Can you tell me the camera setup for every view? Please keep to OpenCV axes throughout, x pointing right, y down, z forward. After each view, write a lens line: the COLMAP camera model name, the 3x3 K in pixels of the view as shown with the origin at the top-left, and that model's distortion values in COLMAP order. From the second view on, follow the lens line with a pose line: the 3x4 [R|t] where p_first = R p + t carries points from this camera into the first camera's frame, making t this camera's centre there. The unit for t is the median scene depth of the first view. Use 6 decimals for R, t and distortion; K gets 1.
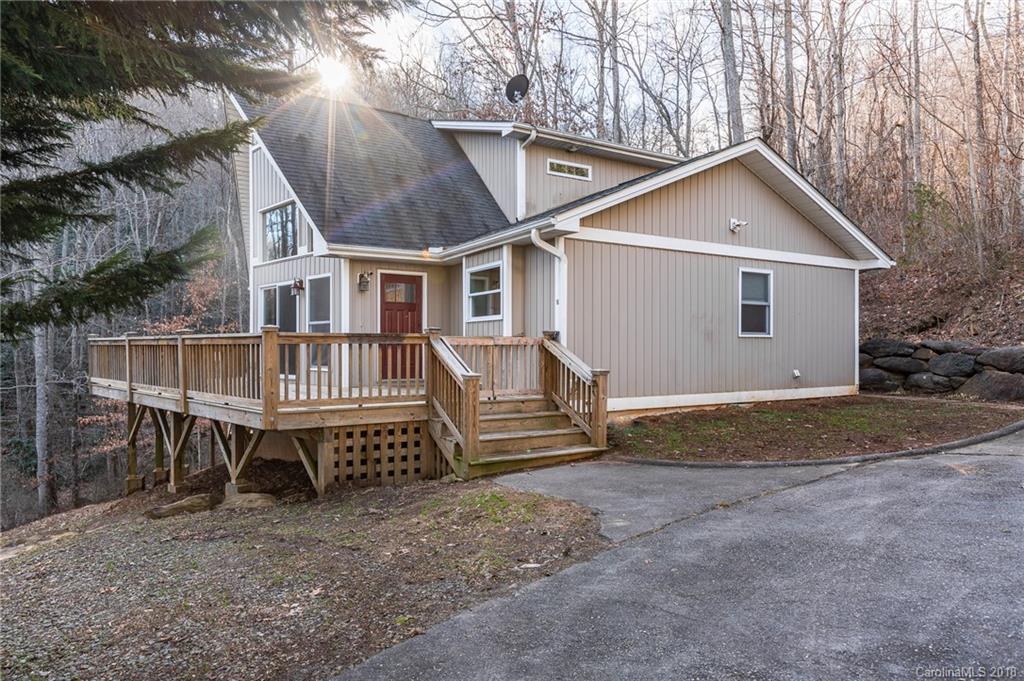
lens RADIAL K [[579.6, 0, 512.0], [0, 579.6, 340.5], [0, 0, 1]] dist [0.040191, -0.038354]
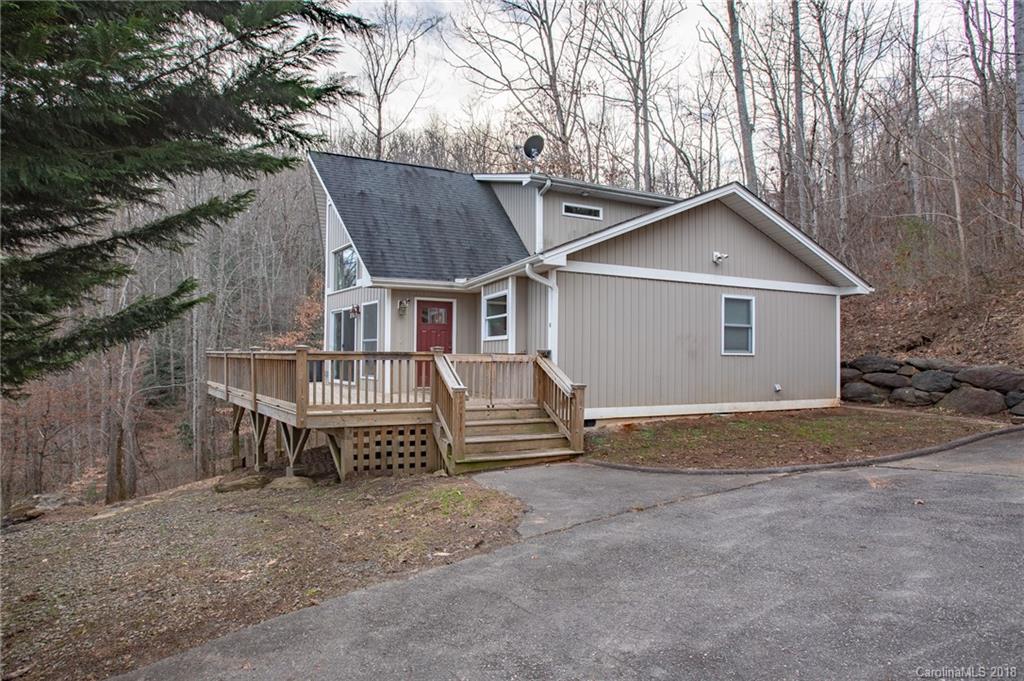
lens RADIAL K [[487.5, 0, 511.1], [0, 487.5, 343.3], [0, 0, 1]] dist [-0.030852, 0.000543]
pose [[0.991348, 0.007031, -0.131074, 0.131894], [-0.009009, 0.999854, -0.014500, -0.014825], [0.130953, 0.015556, 0.991267, 0.010868]]
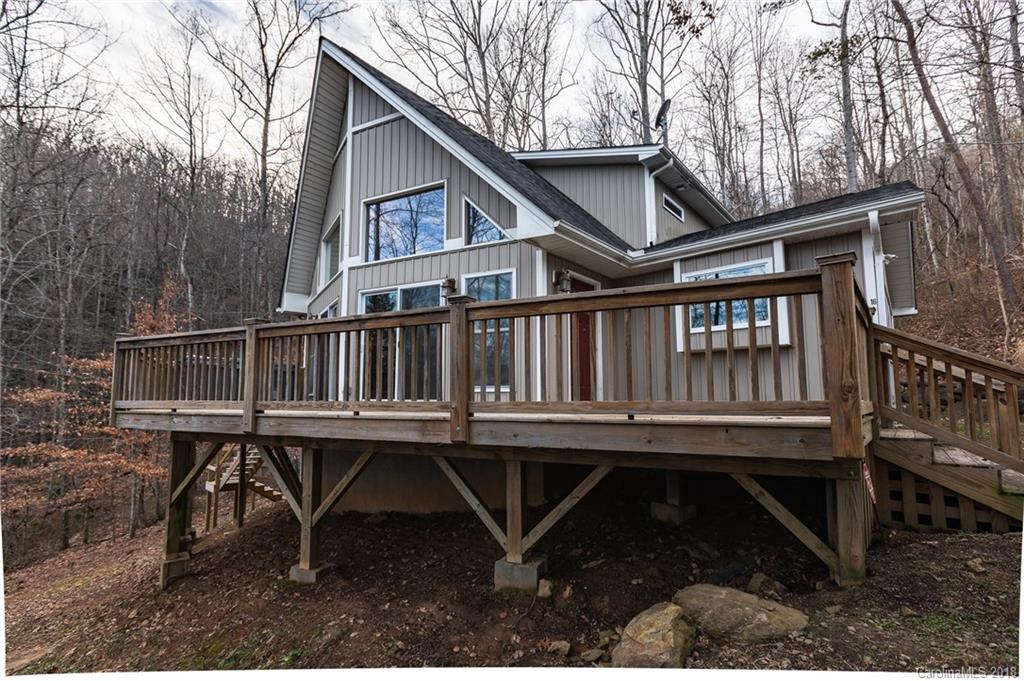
lens RADIAL K [[430.4, 0, 513.2], [0, 430.4, 363.3], [0, 0, 1]] dist [0.000978, 0.000042]
pose [[0.949991, 0.033557, 0.310469, -0.591144], [-0.007843, 0.996460, -0.083702, 0.075353], [-0.312178, 0.077081, 0.946891, 0.546785]]
